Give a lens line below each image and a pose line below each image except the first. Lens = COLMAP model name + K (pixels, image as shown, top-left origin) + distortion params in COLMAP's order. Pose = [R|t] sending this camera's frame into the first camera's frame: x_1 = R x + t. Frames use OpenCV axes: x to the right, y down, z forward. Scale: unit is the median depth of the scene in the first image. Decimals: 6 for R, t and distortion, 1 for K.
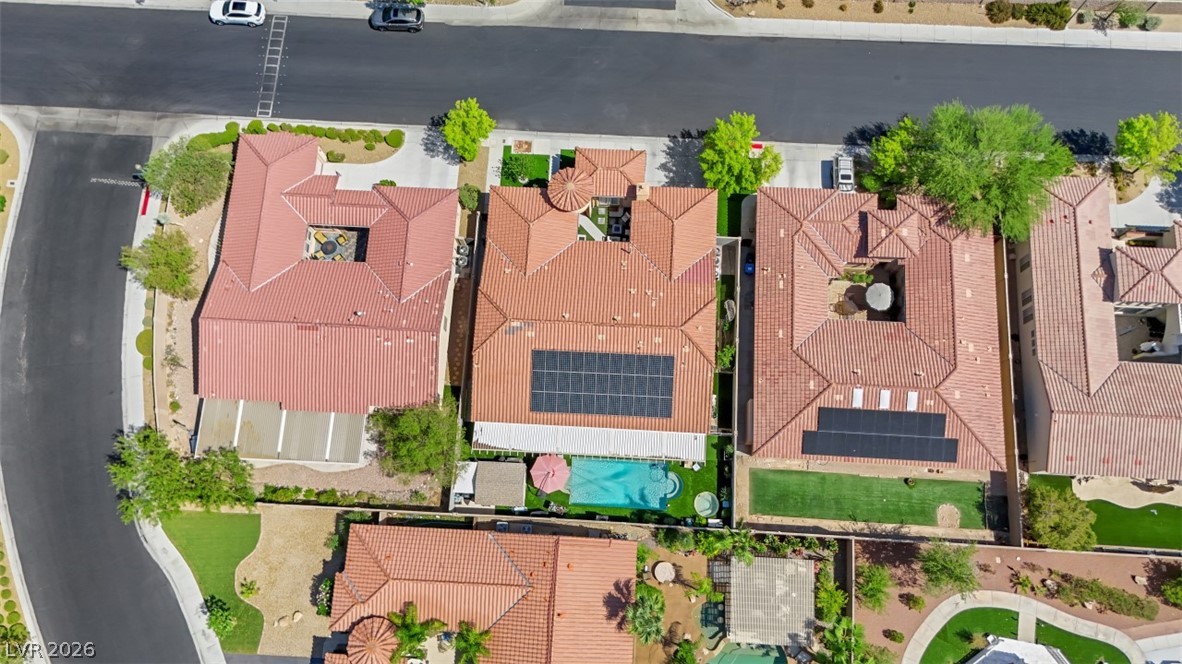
lens RADIAL K [[870.0, 0, 592.8], [0, 870.0, 340.1], [0, 0, 1]] dist [0.079623, -0.086544]
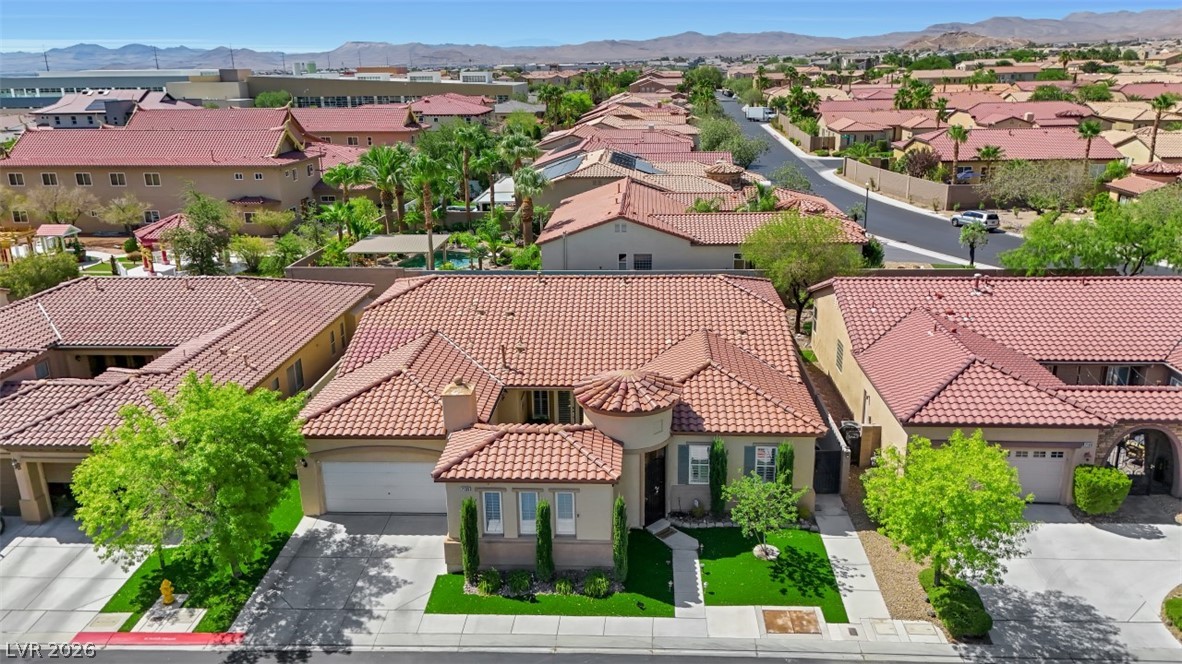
lens RADIAL K [[870.0, 0, 592.8], [0, 870.0, 340.1], [0, 0, 1]] dist [0.079623, -0.086544]
pose [[-0.999108, 0.038088, 0.018213, -0.016596], [0.015638, -0.066833, 0.997642, -0.613262], [0.039215, 0.997037, 0.066178, 0.969480]]
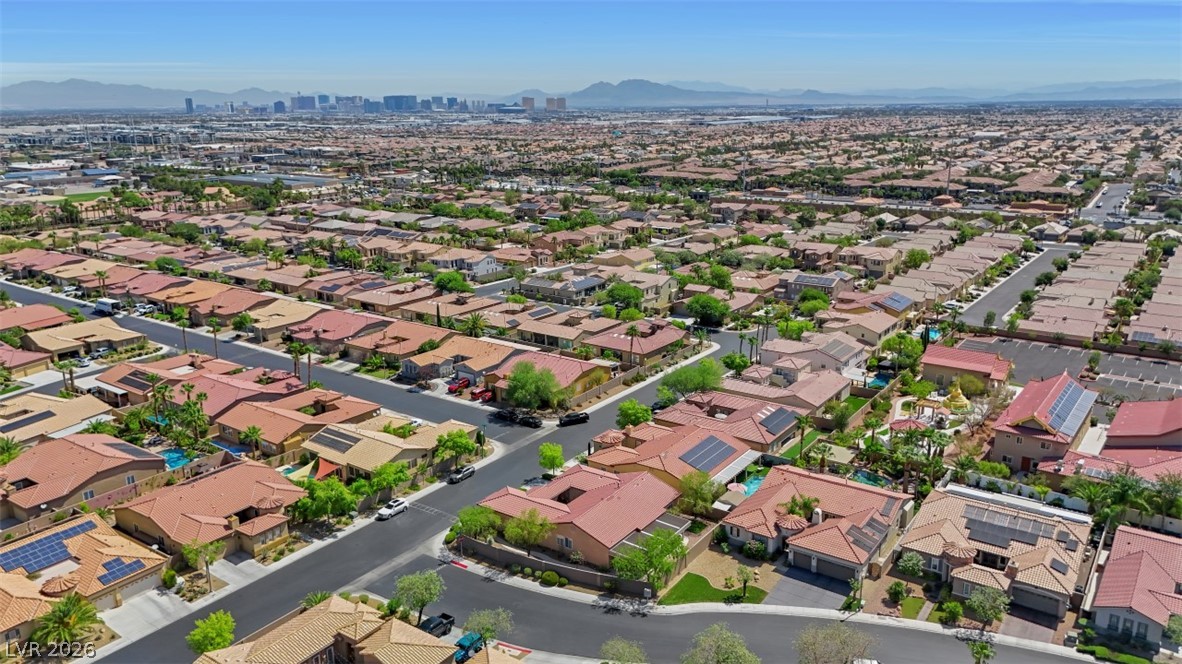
lens RADIAL K [[870.0, 0, 592.8], [0, 870.0, 340.1], [0, 0, 1]] dist [0.079623, -0.086544]
pose [[0.526512, -0.214356, 0.822701, -1.691530], [0.825092, 0.362130, -0.433688, 0.593442], [-0.204961, 0.907145, 0.367529, 0.064595]]
